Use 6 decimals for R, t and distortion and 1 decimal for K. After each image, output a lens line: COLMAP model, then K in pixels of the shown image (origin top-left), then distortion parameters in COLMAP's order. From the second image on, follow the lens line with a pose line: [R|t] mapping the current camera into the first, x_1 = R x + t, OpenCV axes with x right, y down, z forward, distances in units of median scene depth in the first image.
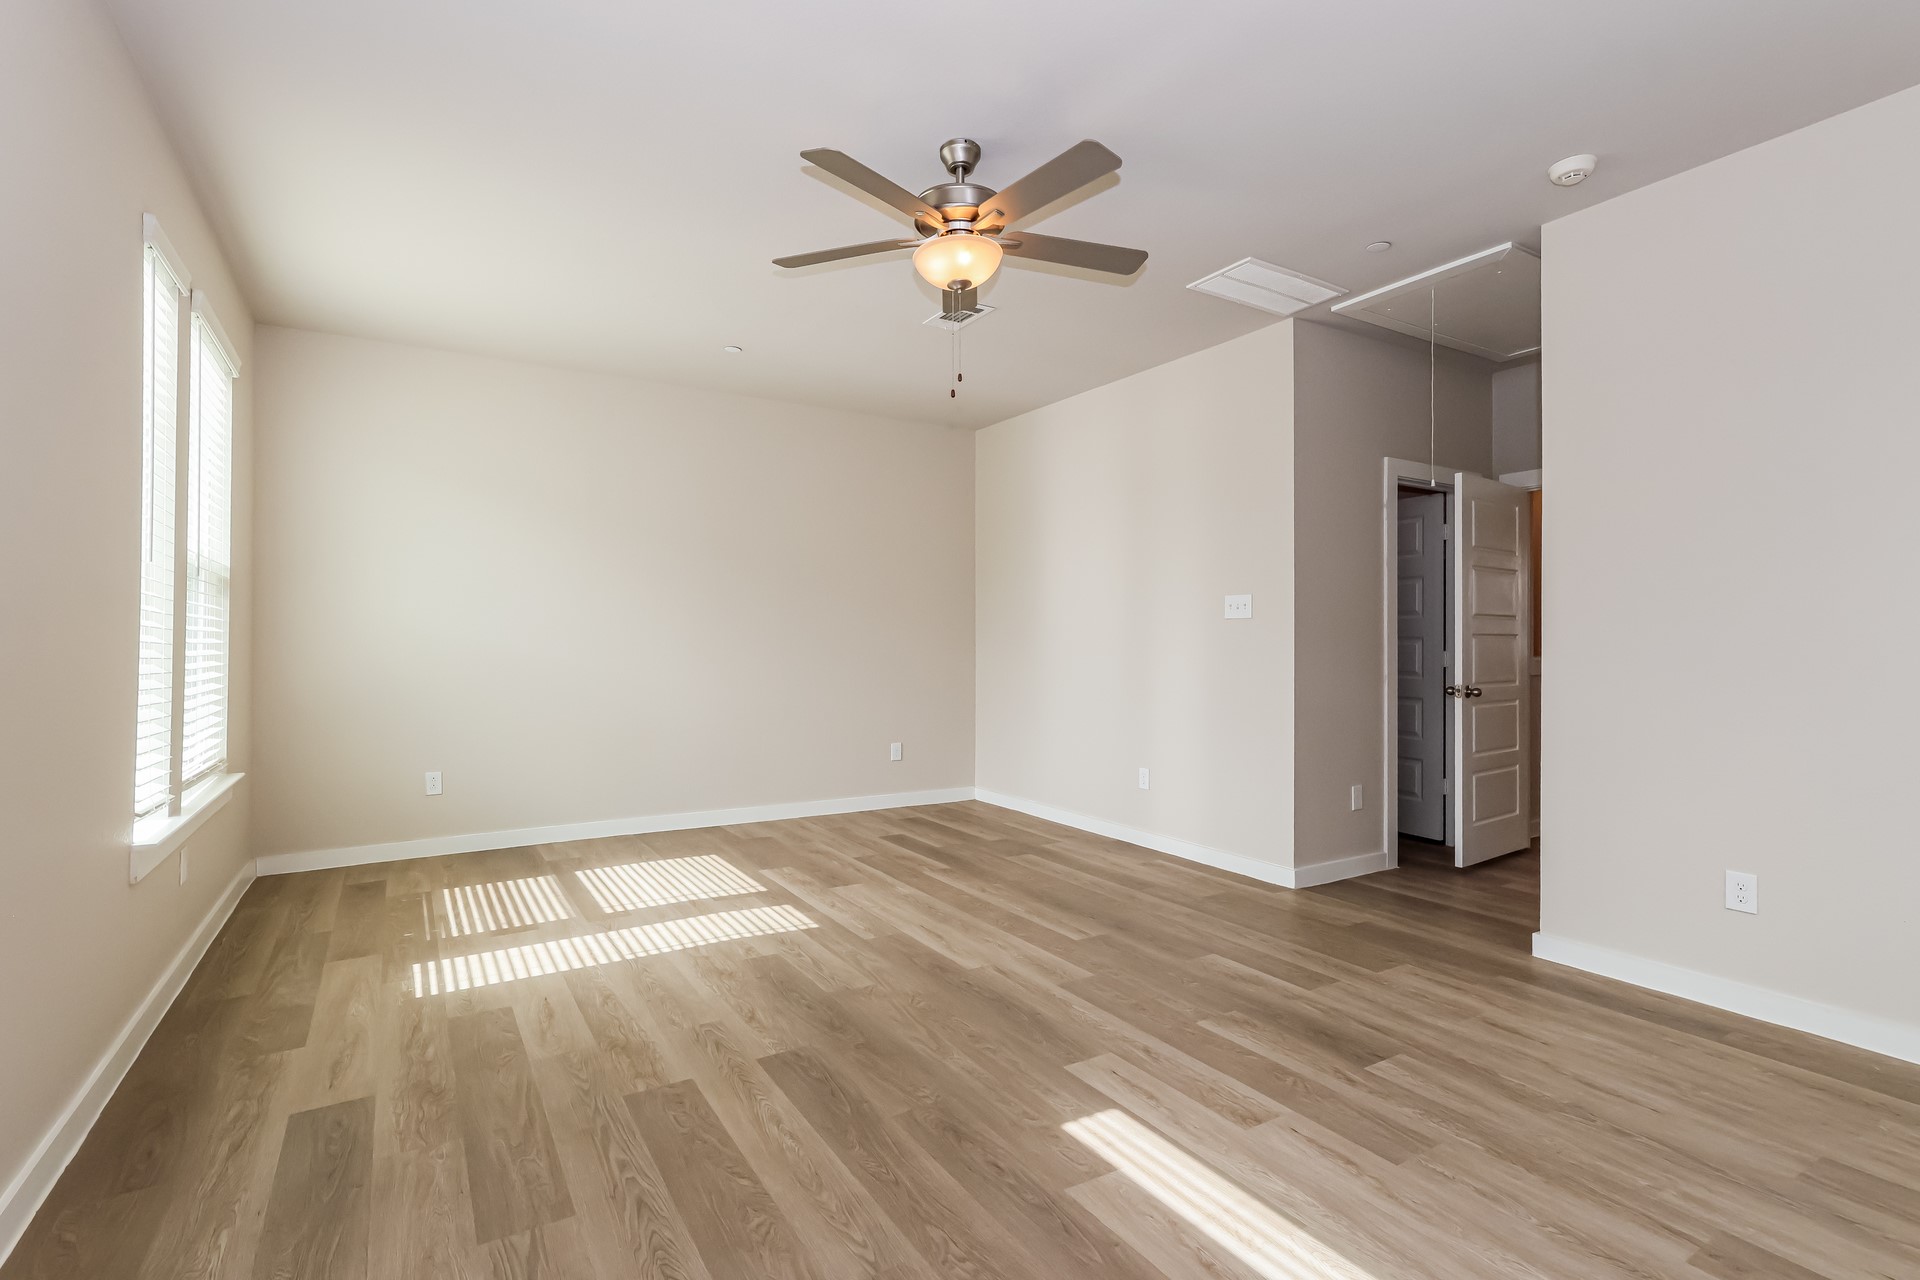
lens RADIAL K [[901.4, 0, 946.4], [0, 901.4, 637.7], [0, 0, 1]] dist [-0.002575, 0.000804]
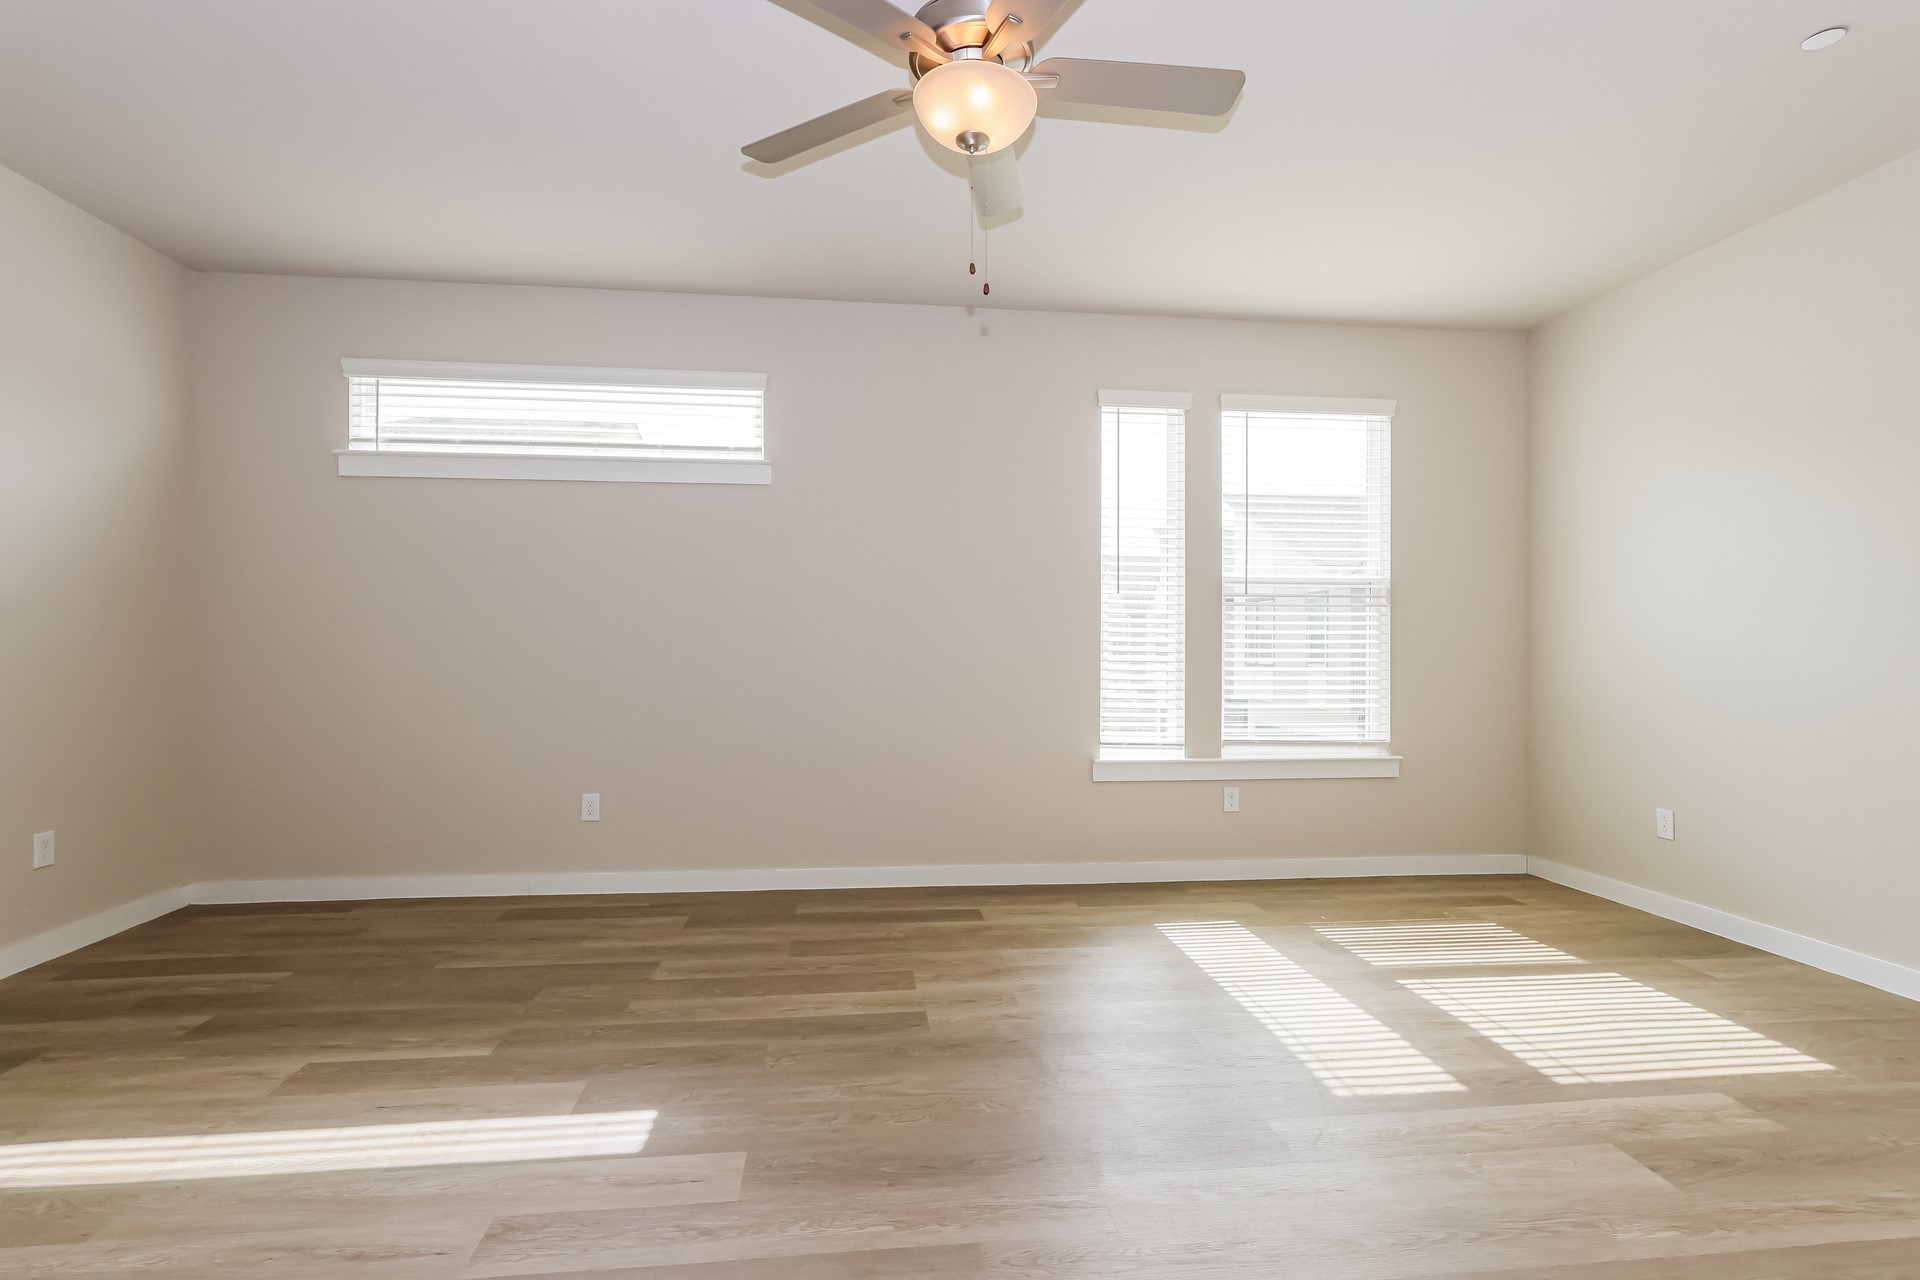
lens RADIAL K [[901.4, 0, 944.3], [0, 901.4, 643.0], [0, 0, 1]] dist [-0.002575, 0.000804]
pose [[-0.435449, -0.007063, -0.900185, 0.803401], [-0.000190, 0.999970, -0.007754, 0.022447], [0.900213, -0.003205, -0.435438, 1.544877]]
